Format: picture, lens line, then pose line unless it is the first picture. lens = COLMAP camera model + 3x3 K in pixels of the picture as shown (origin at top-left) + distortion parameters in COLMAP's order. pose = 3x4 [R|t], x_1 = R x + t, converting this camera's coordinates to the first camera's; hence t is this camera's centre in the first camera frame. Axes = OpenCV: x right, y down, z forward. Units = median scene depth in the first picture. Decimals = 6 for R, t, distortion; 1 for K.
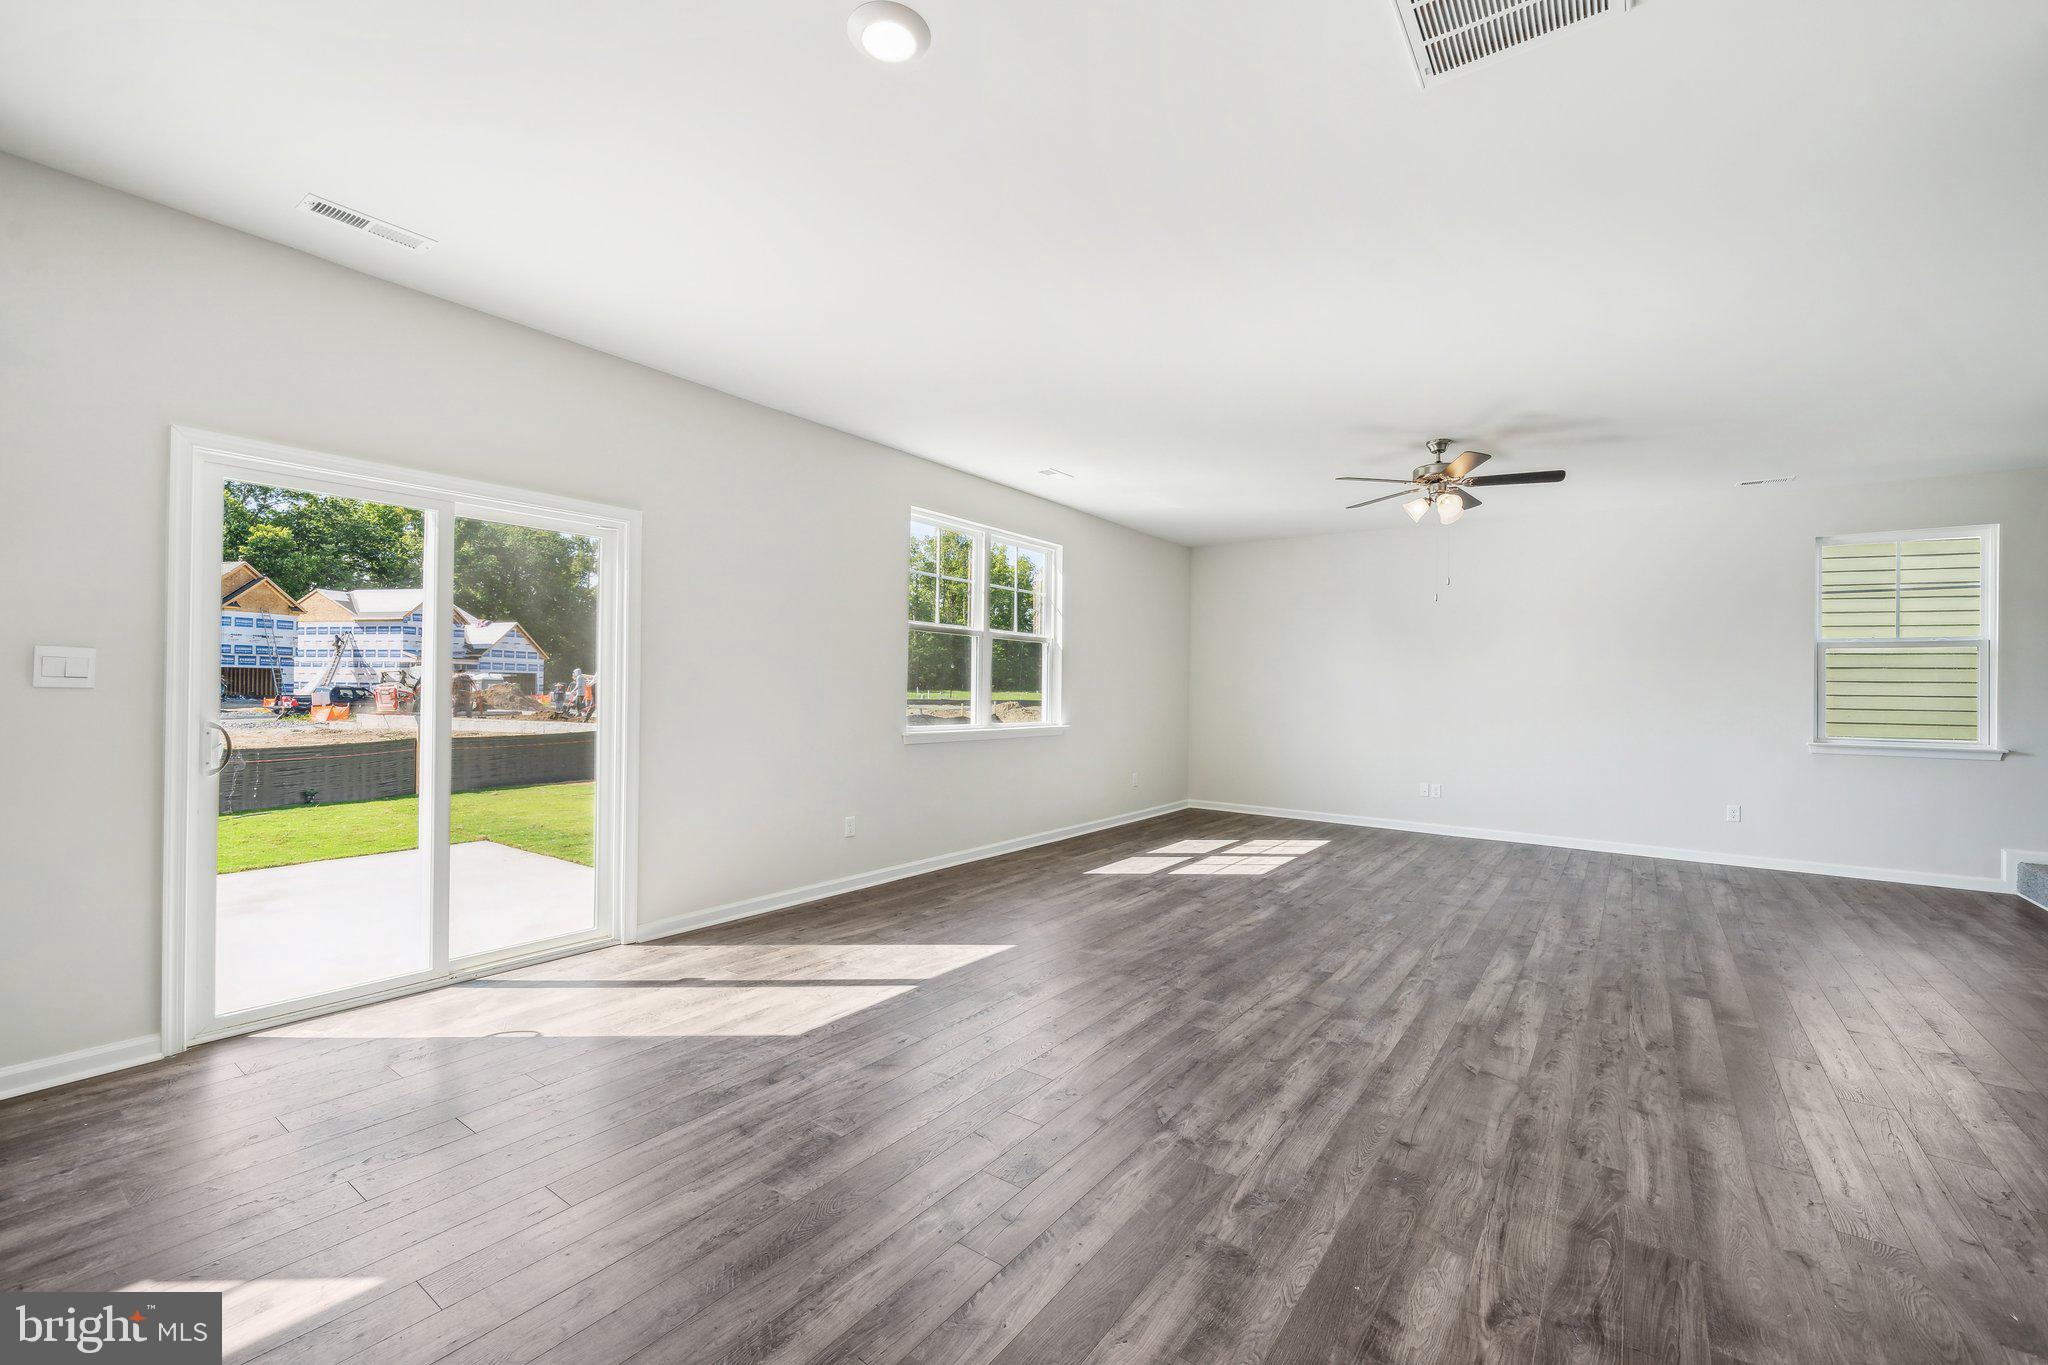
lens RADIAL K [[830.6, 0, 1022.8], [0, 830.6, 692.5], [0, 0, 1]] dist [-0.000205, 0.000180]
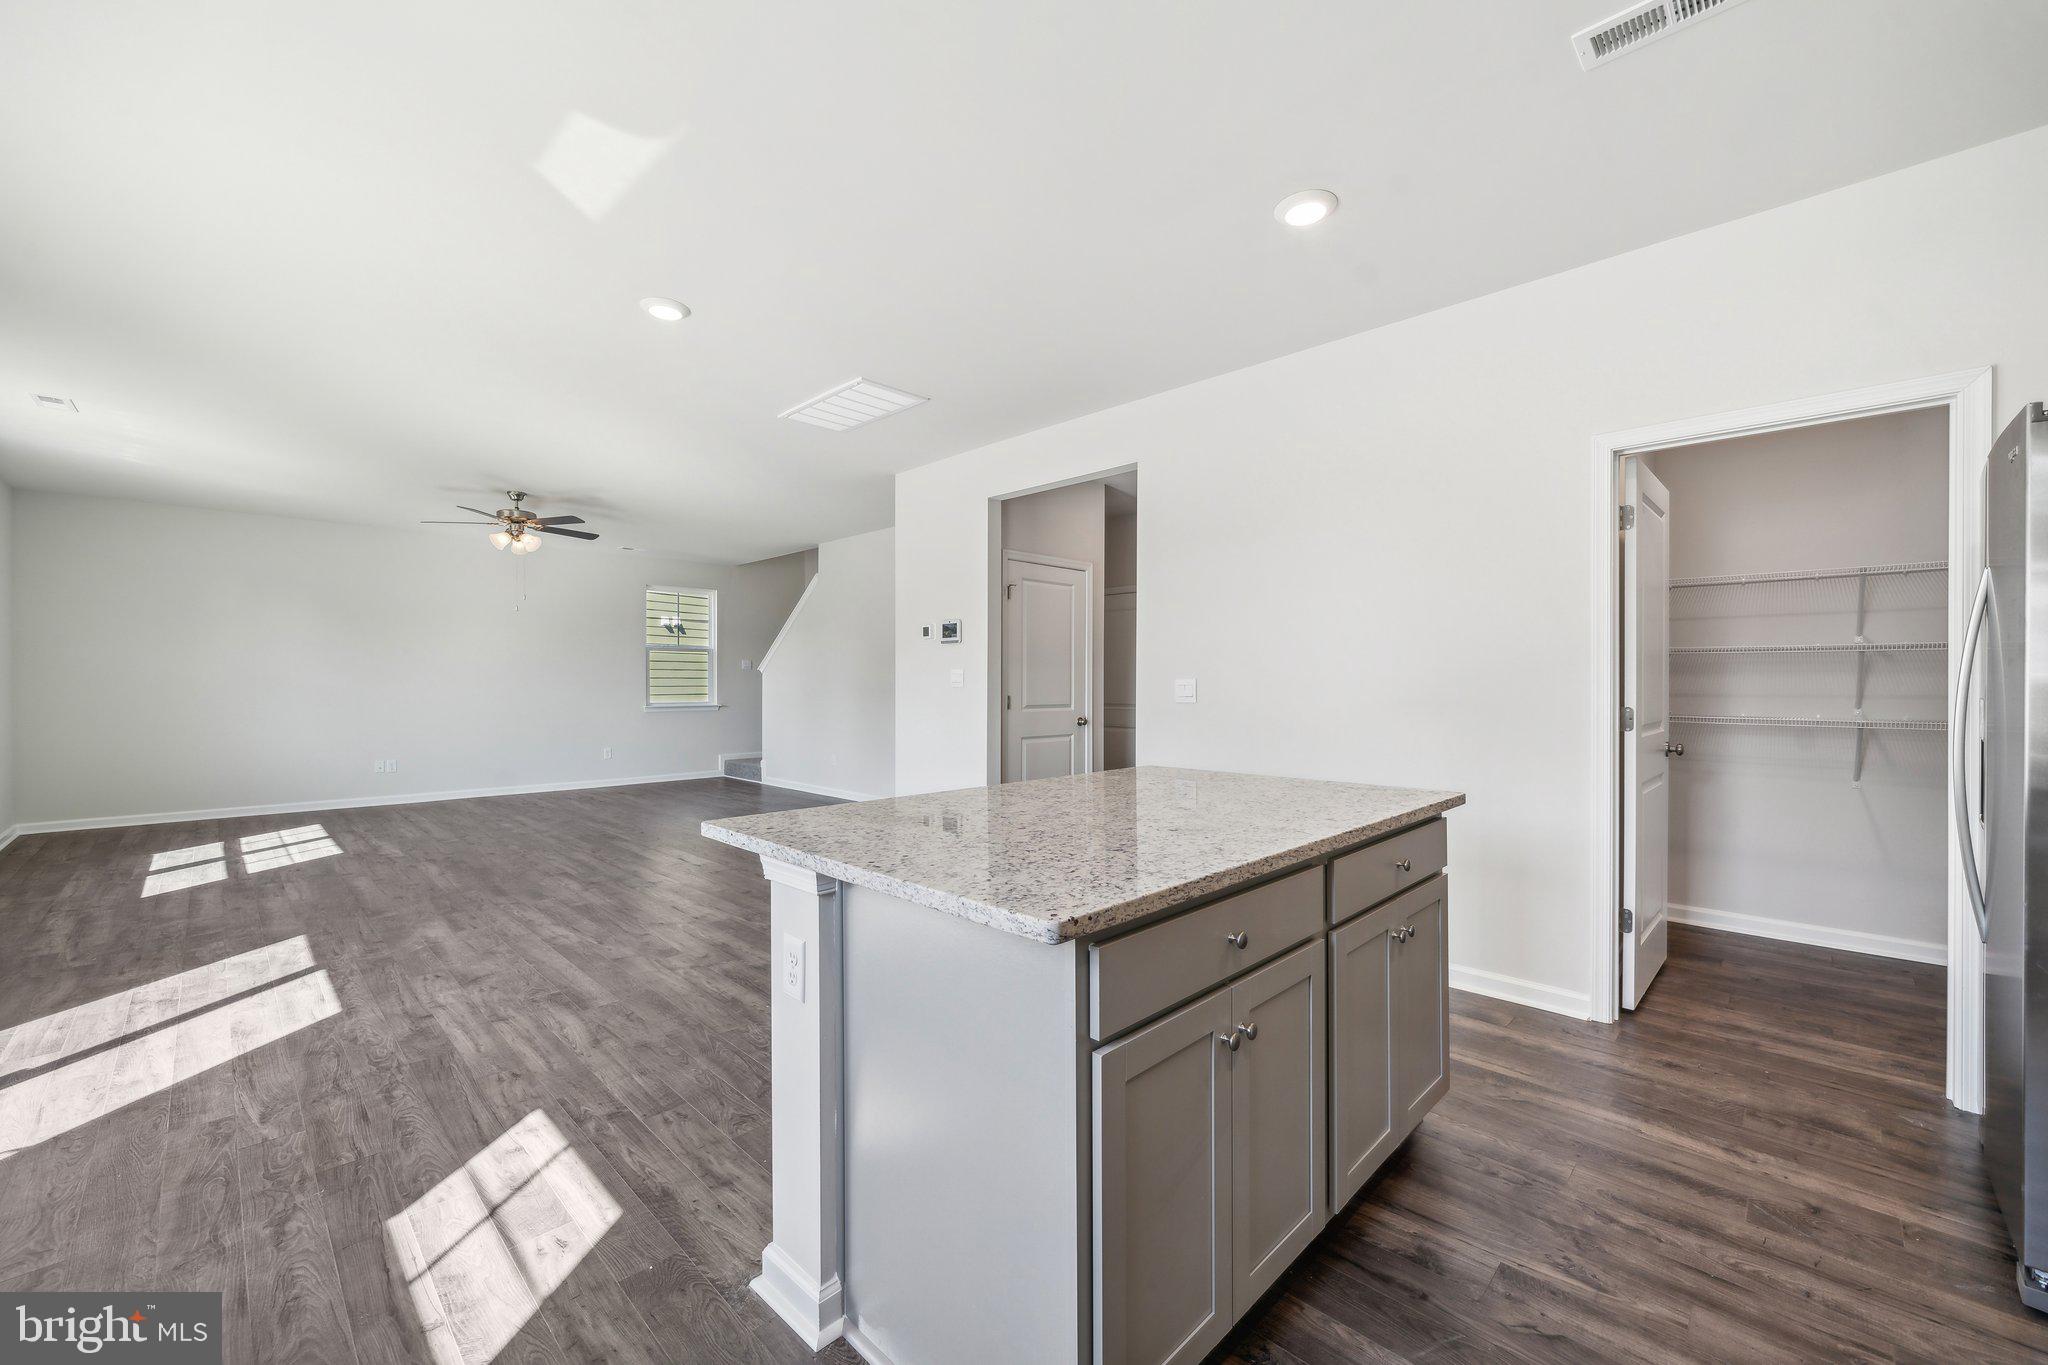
lens RADIAL K [[830.6, 0, 1007.8], [0, 830.6, 674.6], [0, 0, 1]] dist [-0.000205, 0.000180]
pose [[0.157366, -0.004426, 0.987530, -0.917841], [0.001148, 0.999990, 0.004299, -0.014721], [-0.987540, 0.000457, 0.157369, -0.001123]]
